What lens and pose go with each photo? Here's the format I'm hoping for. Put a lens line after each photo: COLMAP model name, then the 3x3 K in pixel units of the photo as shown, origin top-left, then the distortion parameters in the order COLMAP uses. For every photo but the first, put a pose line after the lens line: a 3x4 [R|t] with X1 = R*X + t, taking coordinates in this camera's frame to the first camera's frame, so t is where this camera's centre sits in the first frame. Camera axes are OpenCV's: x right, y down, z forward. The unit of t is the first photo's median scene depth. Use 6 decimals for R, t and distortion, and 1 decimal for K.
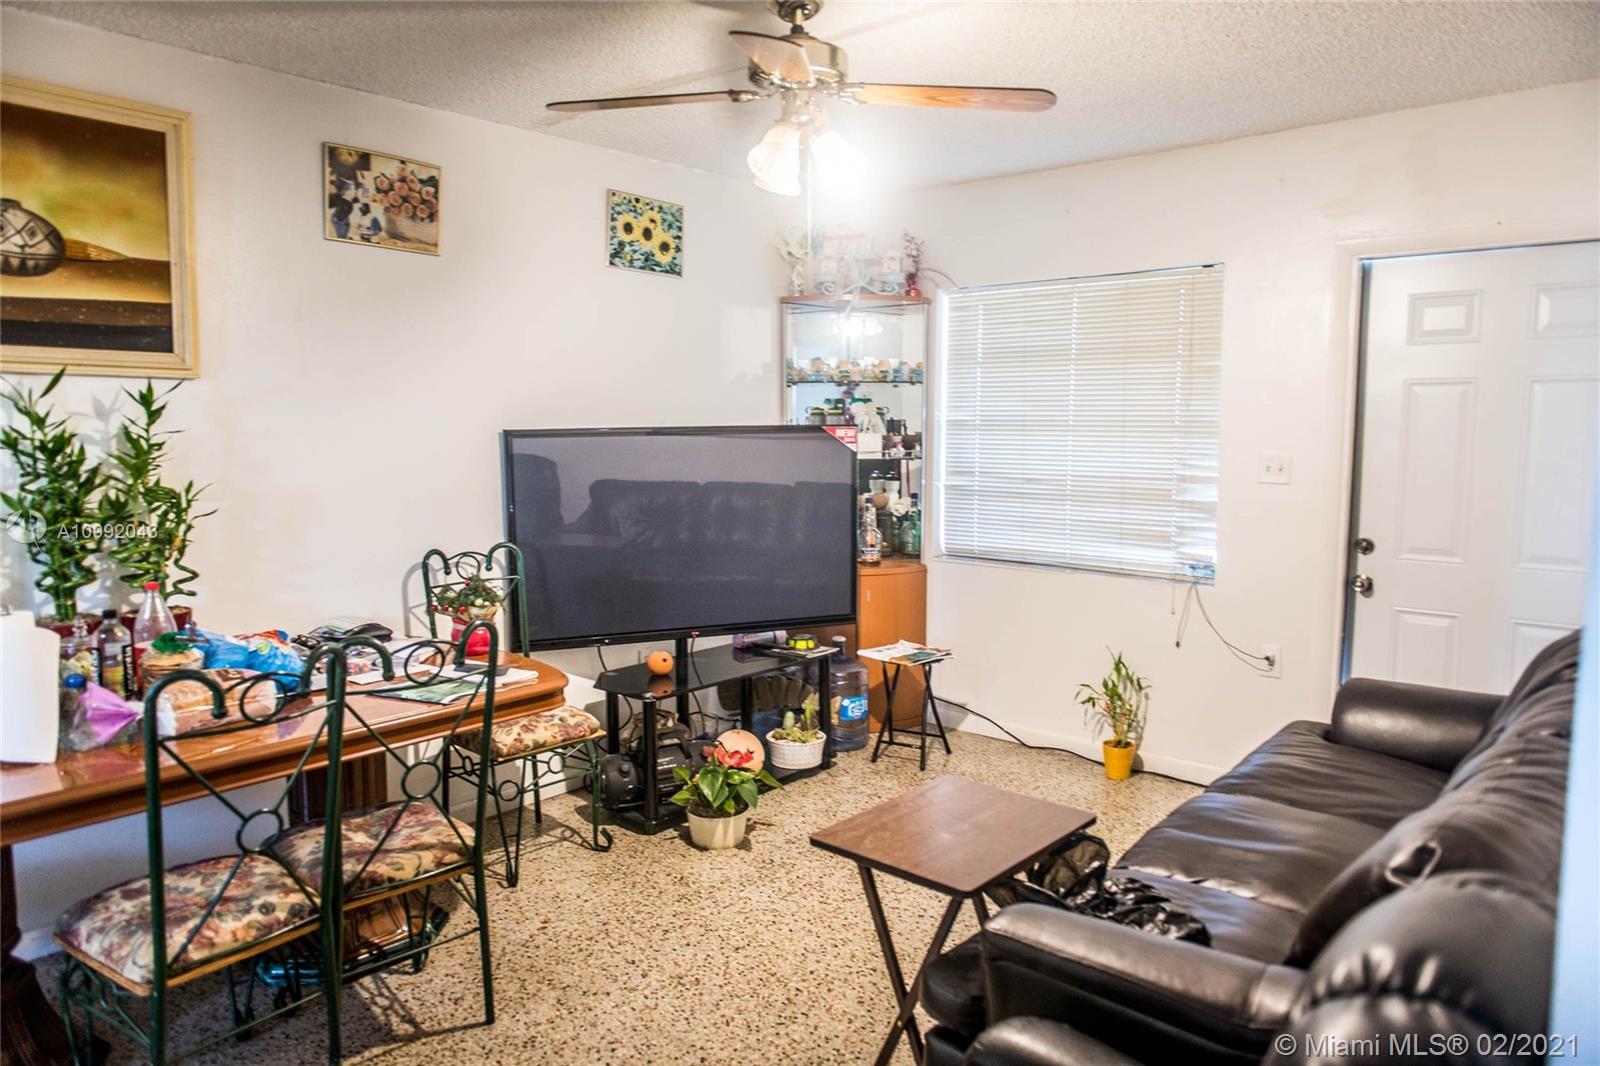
lens RADIAL K [[1067.4, 0, 800.0], [0, 1067.4, 533.0], [0, 0, 1]] dist [0.002911, -0.001597]
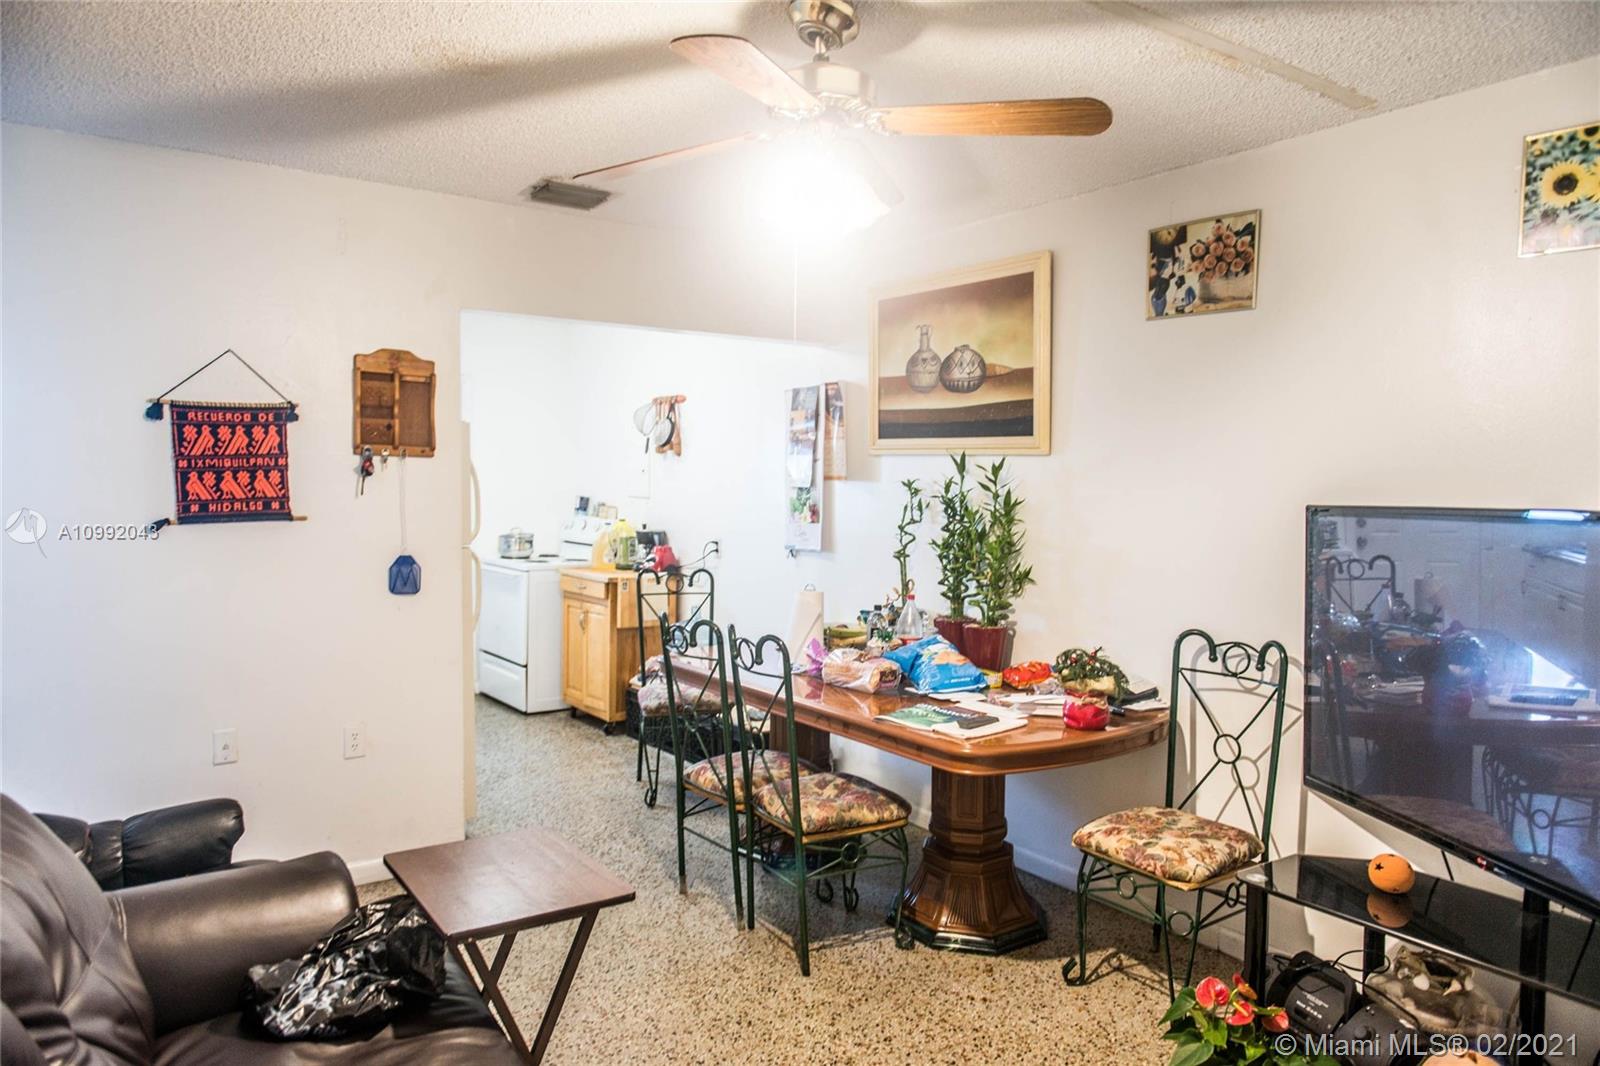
lens RADIAL K [[1067.4, 0, 800.0], [0, 1067.4, 533.0], [0, 0, 1]] dist [0.002911, -0.001597]
pose [[-0.226585, 0.052577, -0.972571, 0.648361], [-0.109504, 0.990836, 0.079076, -0.105964], [0.967816, 0.124418, -0.218751, 0.879169]]
